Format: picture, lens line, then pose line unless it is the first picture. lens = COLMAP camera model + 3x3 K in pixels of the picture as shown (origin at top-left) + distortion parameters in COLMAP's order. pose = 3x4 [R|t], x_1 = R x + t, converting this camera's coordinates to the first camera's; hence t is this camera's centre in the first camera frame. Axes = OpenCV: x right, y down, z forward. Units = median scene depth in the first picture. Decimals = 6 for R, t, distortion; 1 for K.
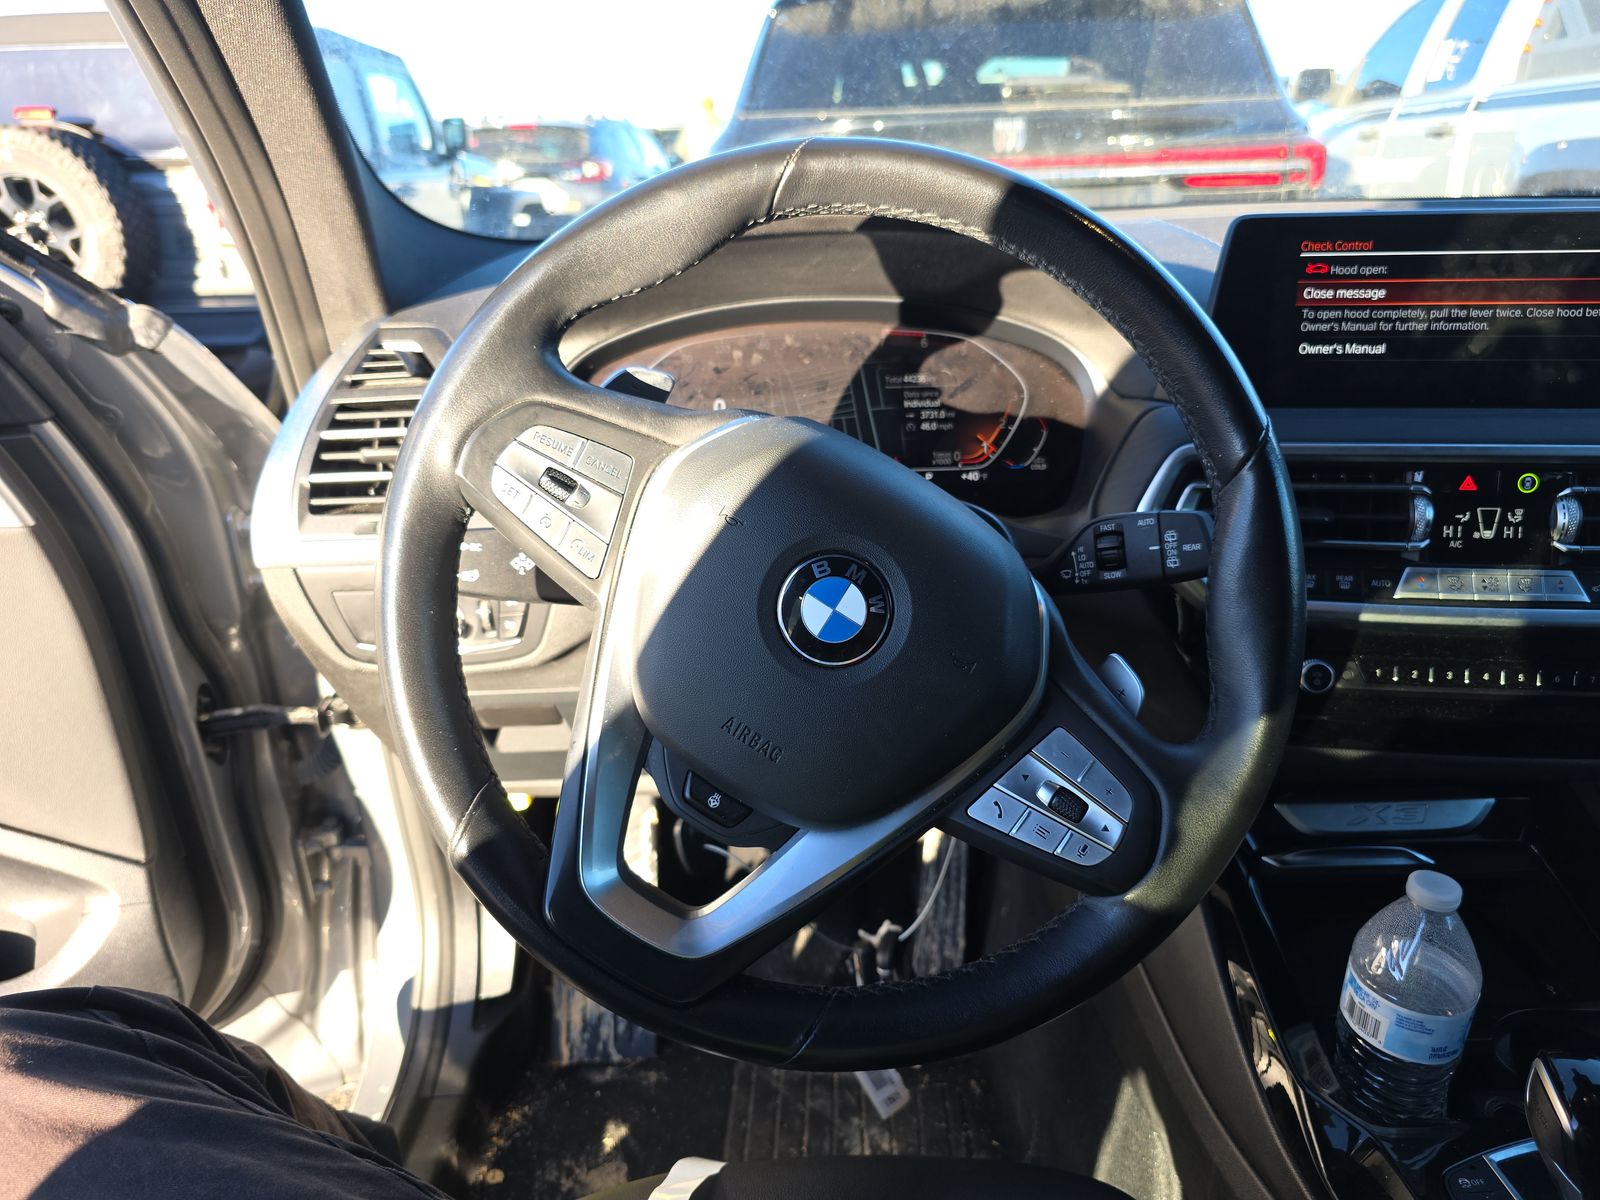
lens RADIAL K [[1089.2, 0, 800.0], [0, 1089.2, 600.0], [0, 0, 1]] dist [0.005892, -0.004405]
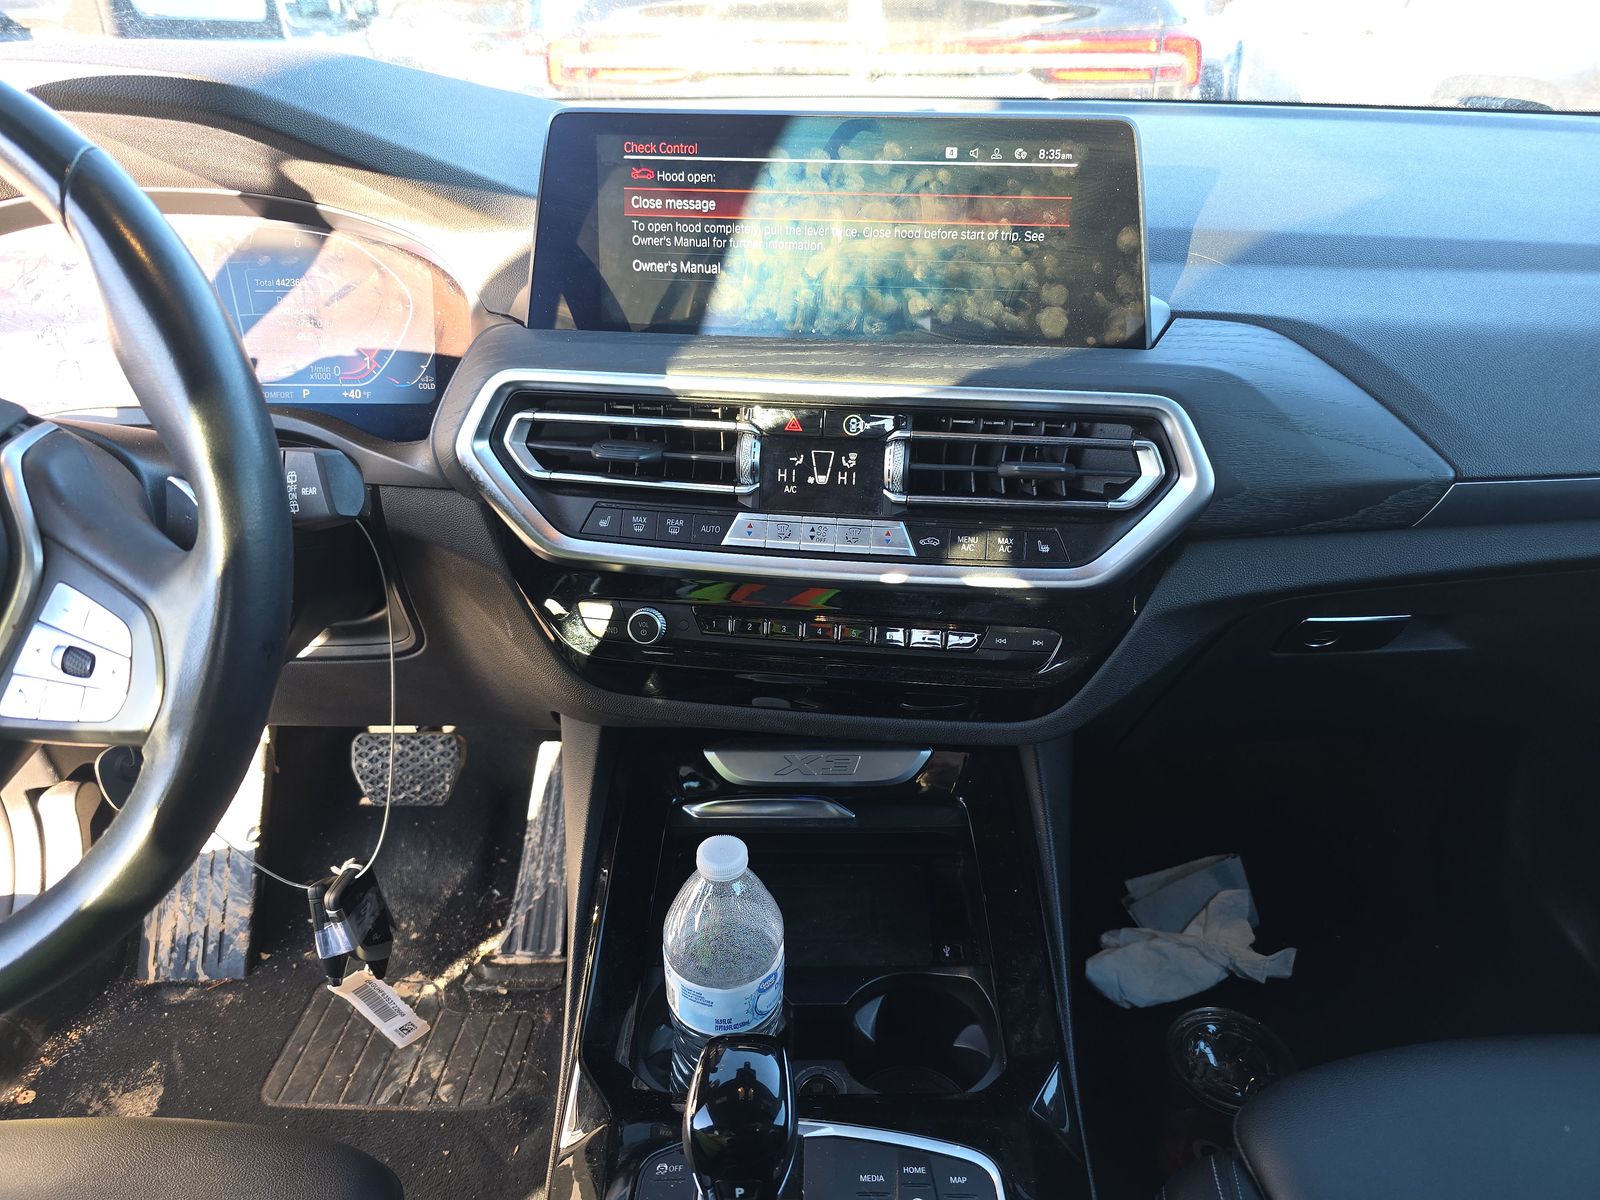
lens RADIAL K [[1078.6, 0, 800.0], [0, 1078.6, 600.0], [0, 0, 1]] dist [0.011354, -0.017048]
pose [[0.999193, 0.026656, 0.030036, 0.579951], [-0.029300, 0.995388, 0.091344, -0.041158], [-0.027462, -0.092150, 0.995366, 0.085468]]
